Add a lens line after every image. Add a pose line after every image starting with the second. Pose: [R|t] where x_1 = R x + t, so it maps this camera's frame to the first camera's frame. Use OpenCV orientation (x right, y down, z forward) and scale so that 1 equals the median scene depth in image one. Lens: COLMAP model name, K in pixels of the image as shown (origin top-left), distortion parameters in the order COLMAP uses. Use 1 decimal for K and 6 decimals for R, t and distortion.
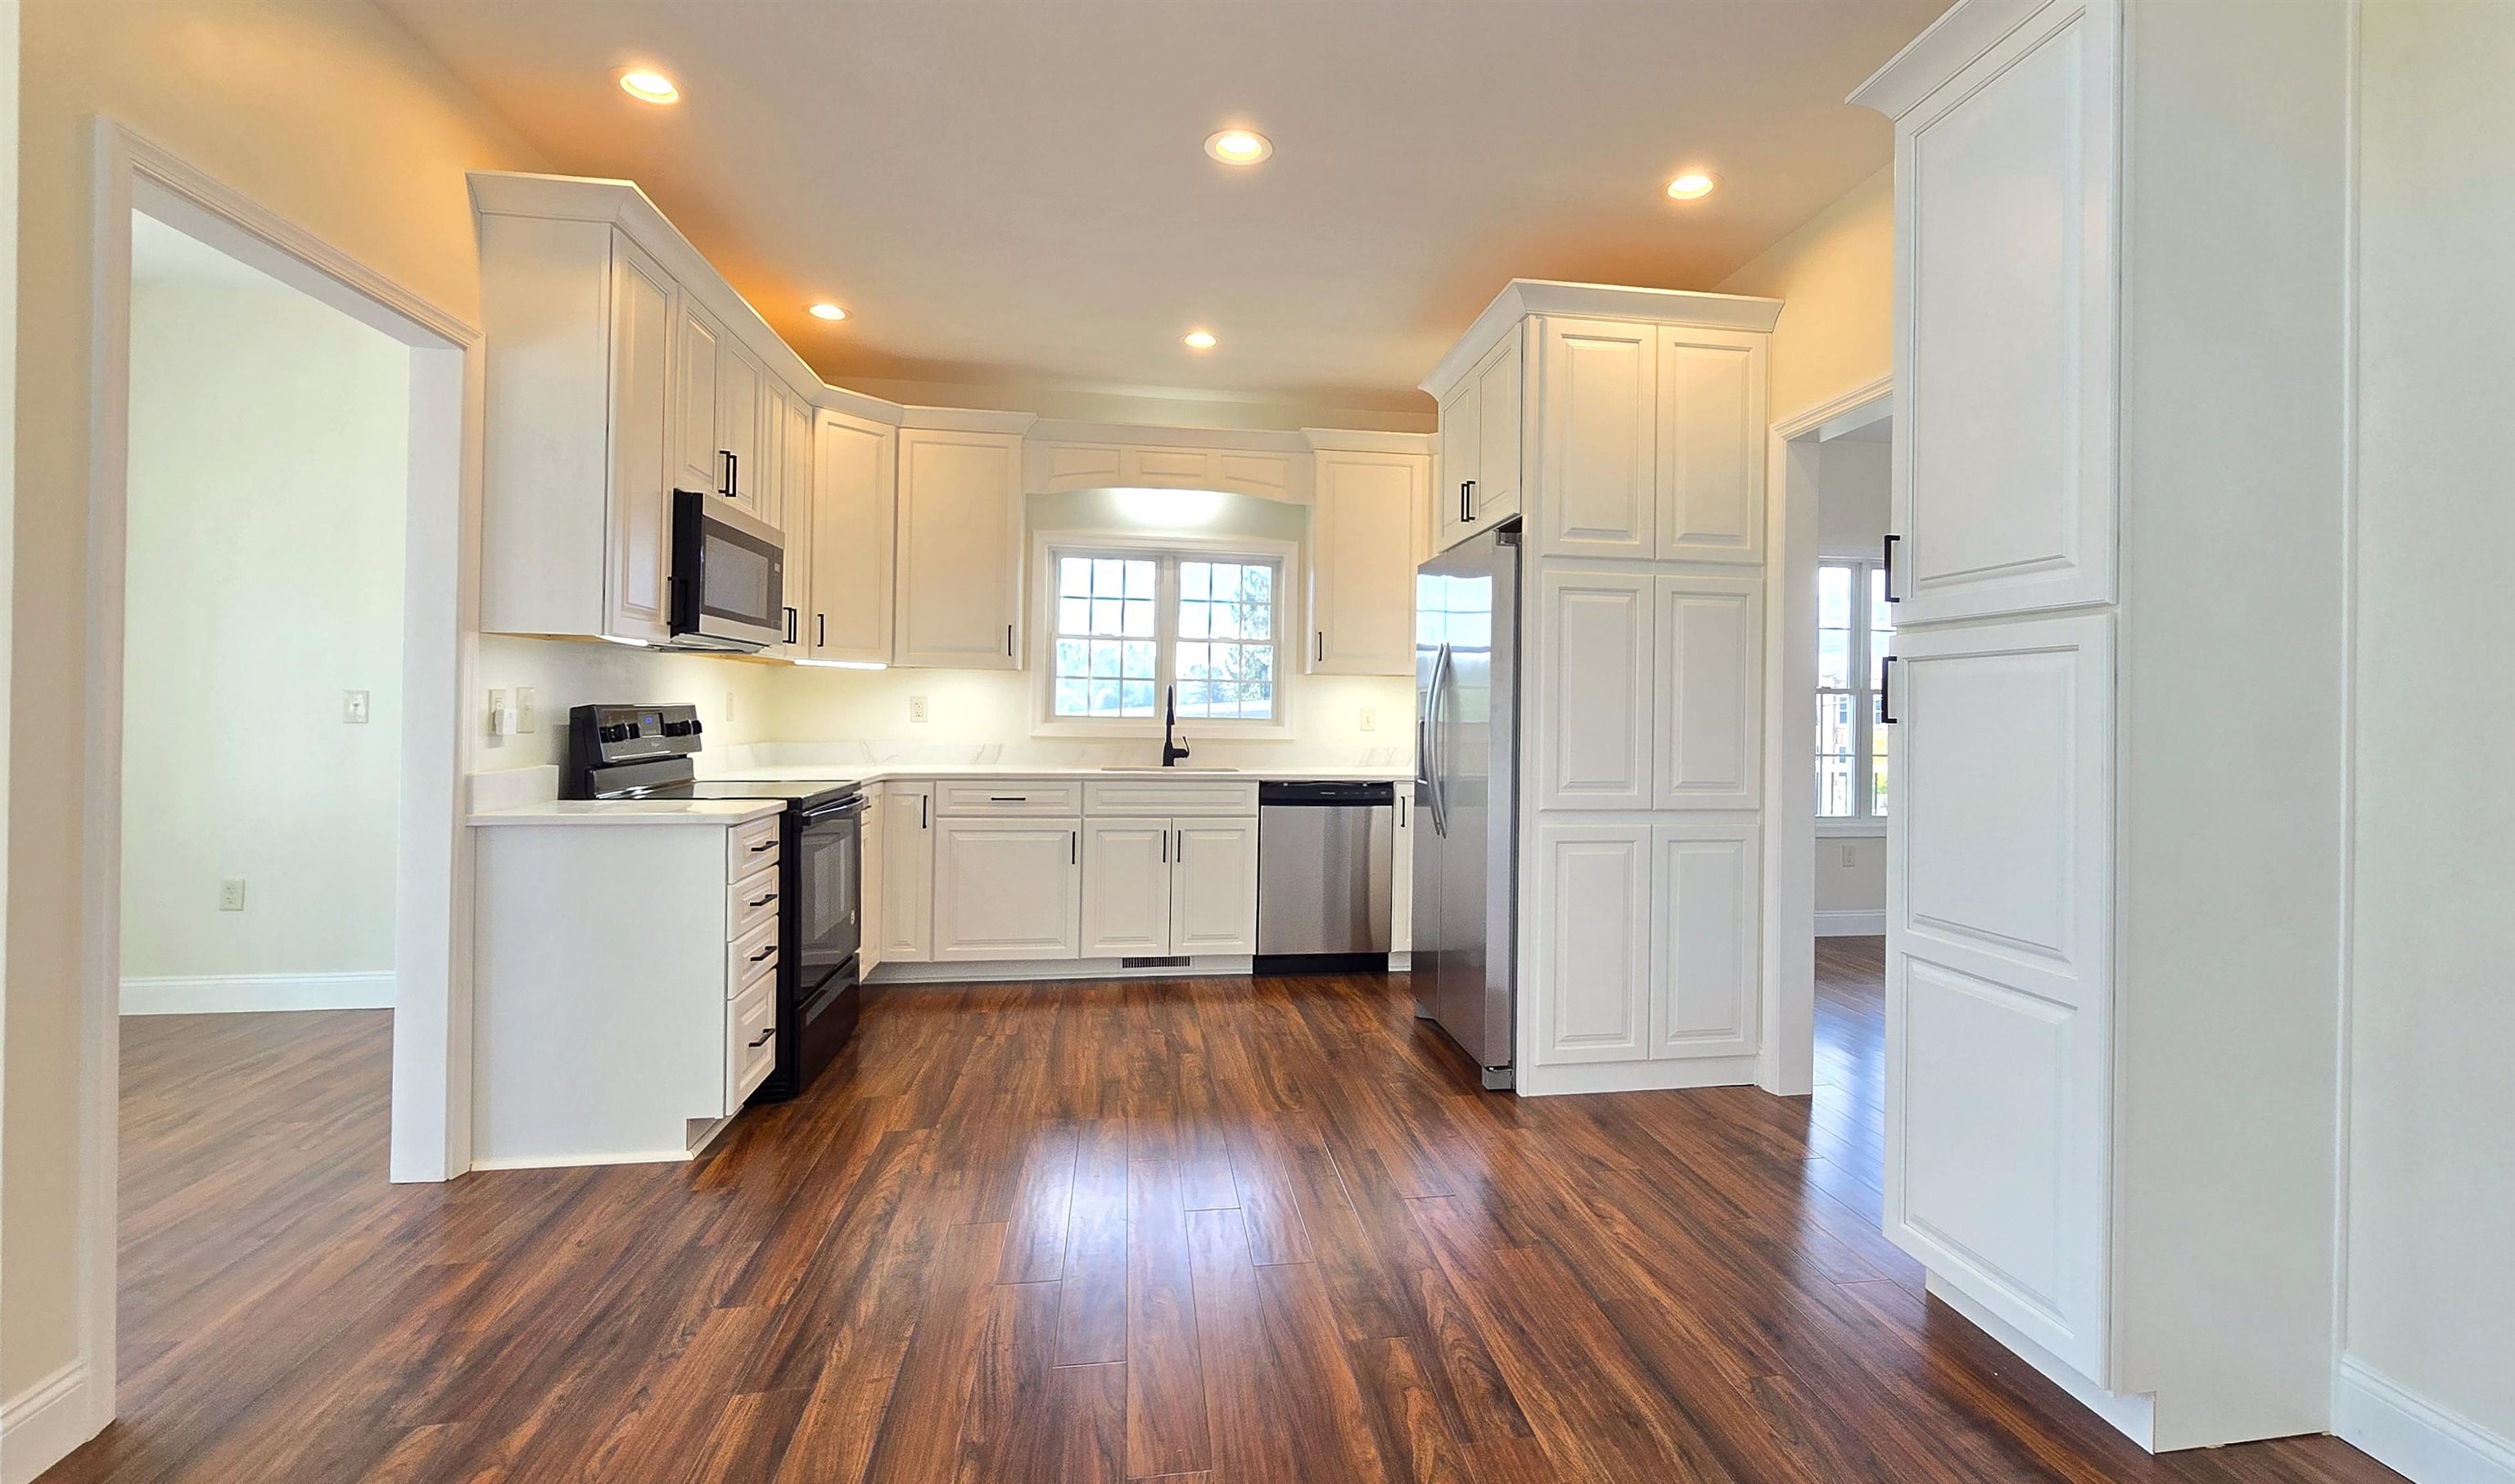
lens RADIAL K [[1106.4, 0, 1326.1], [0, 1106.4, 703.7], [0, 0, 1]] dist [-0.002485, 0.000353]
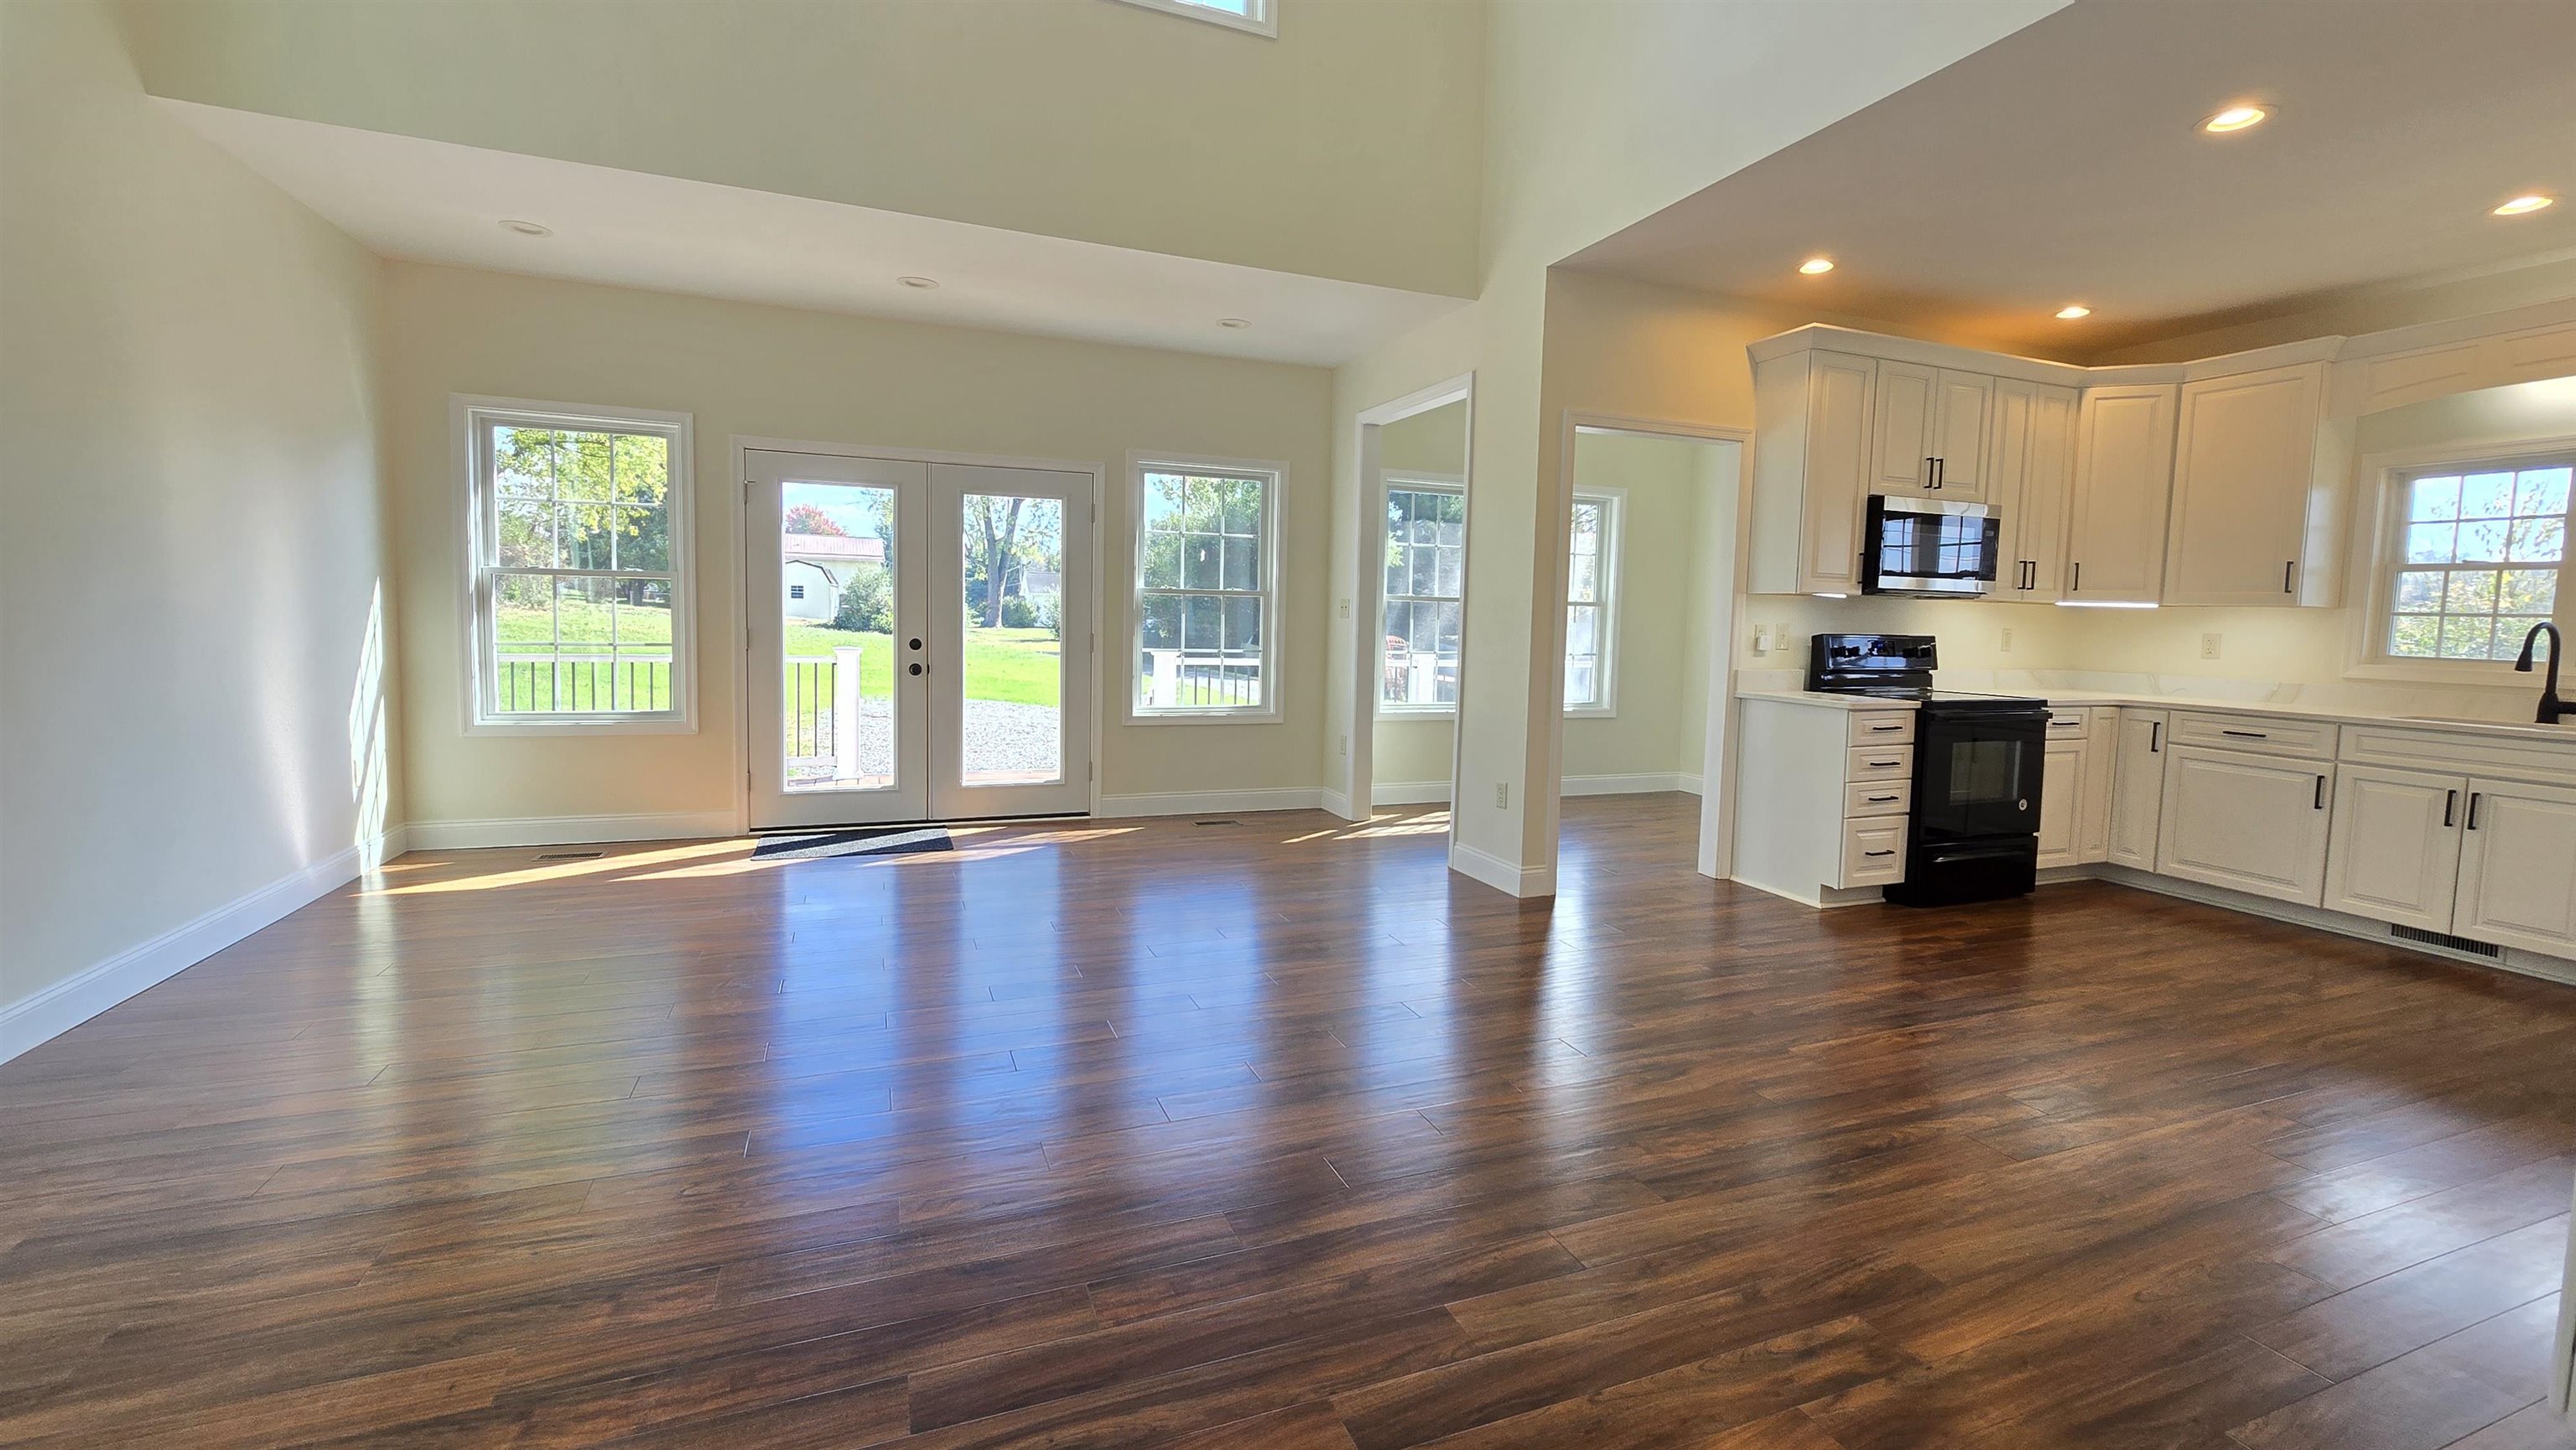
lens RADIAL K [[1058.8, 0, 1271.9], [0, 1058.8, 687.2], [0, 0, 1]] dist [-0.003616, 0.000574]
pose [[0.189595, 0.059439, -0.980062, 0.590888], [-0.017453, 0.998212, 0.057164, 0.002999], [0.981707, 0.006267, 0.190294, -0.083243]]
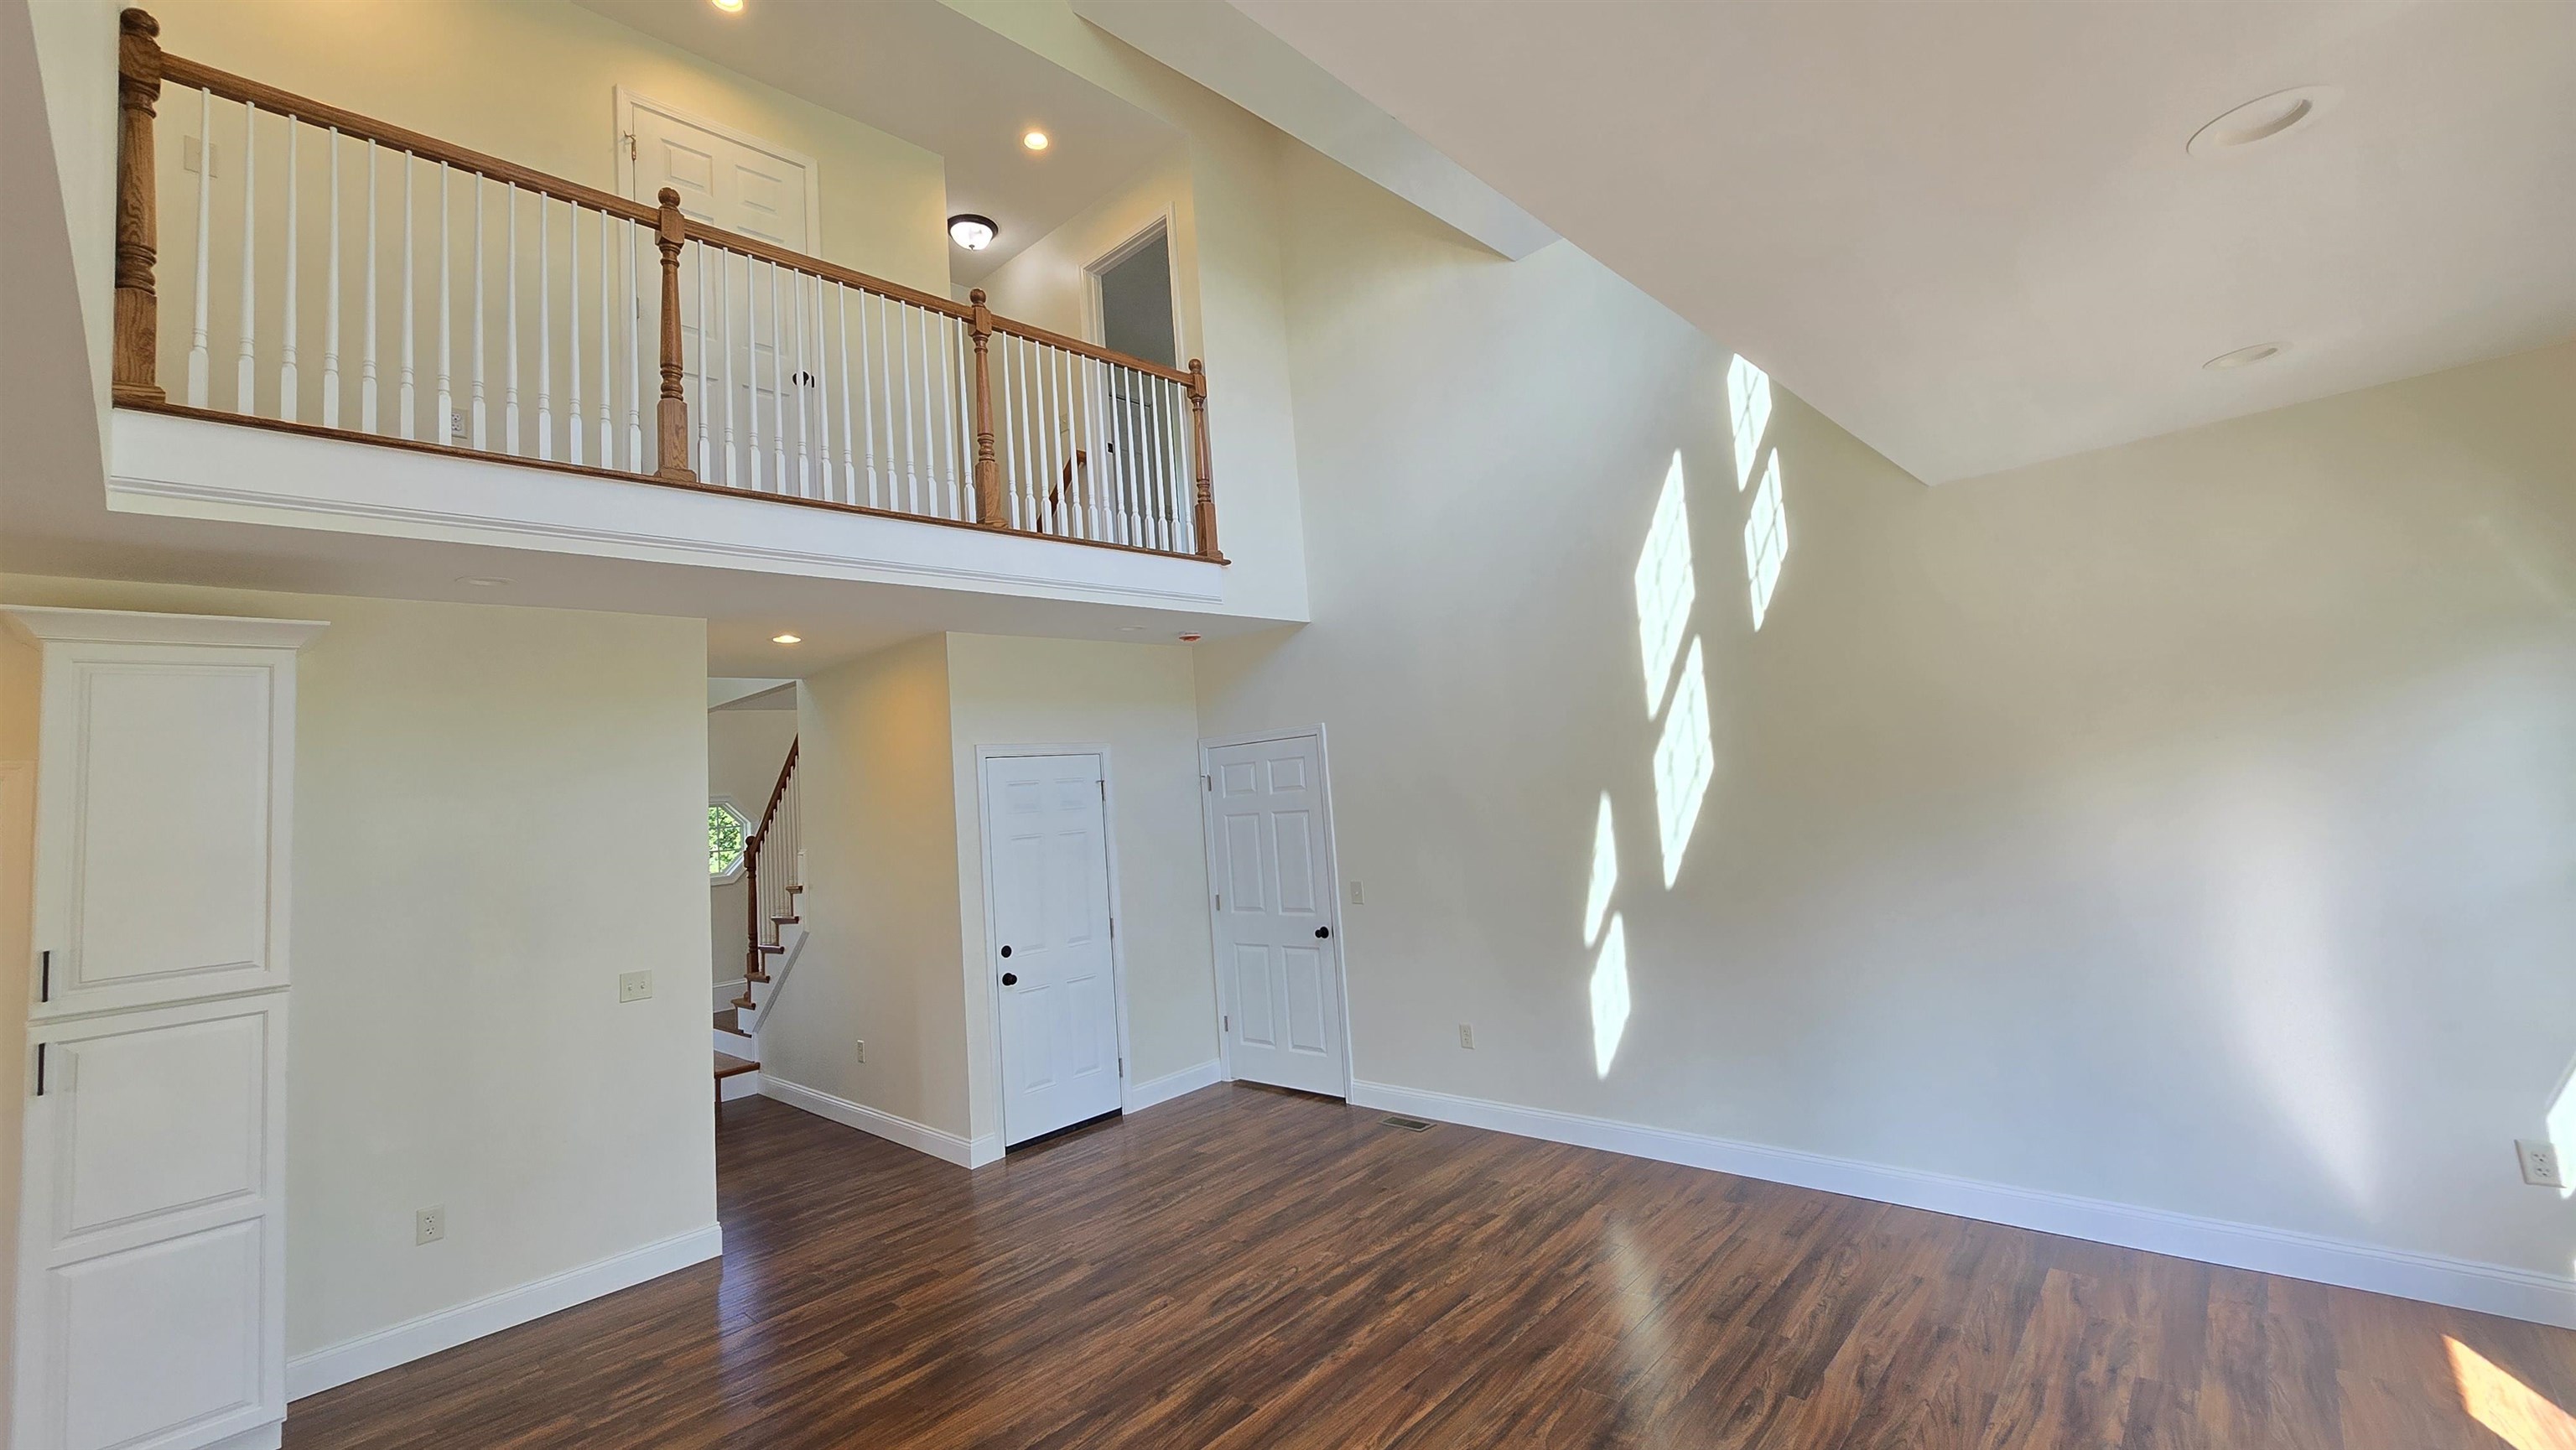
lens RADIAL K [[1058.8, 0, 1274.2], [0, 1058.8, 677.5], [0, 0, 1]] dist [-0.003616, 0.000574]
pose [[-0.593517, 0.118881, 0.795993, -0.830064], [0.062836, 0.992856, -0.101430, -0.148212], [-0.802365, -0.010183, -0.596747, 0.333162]]
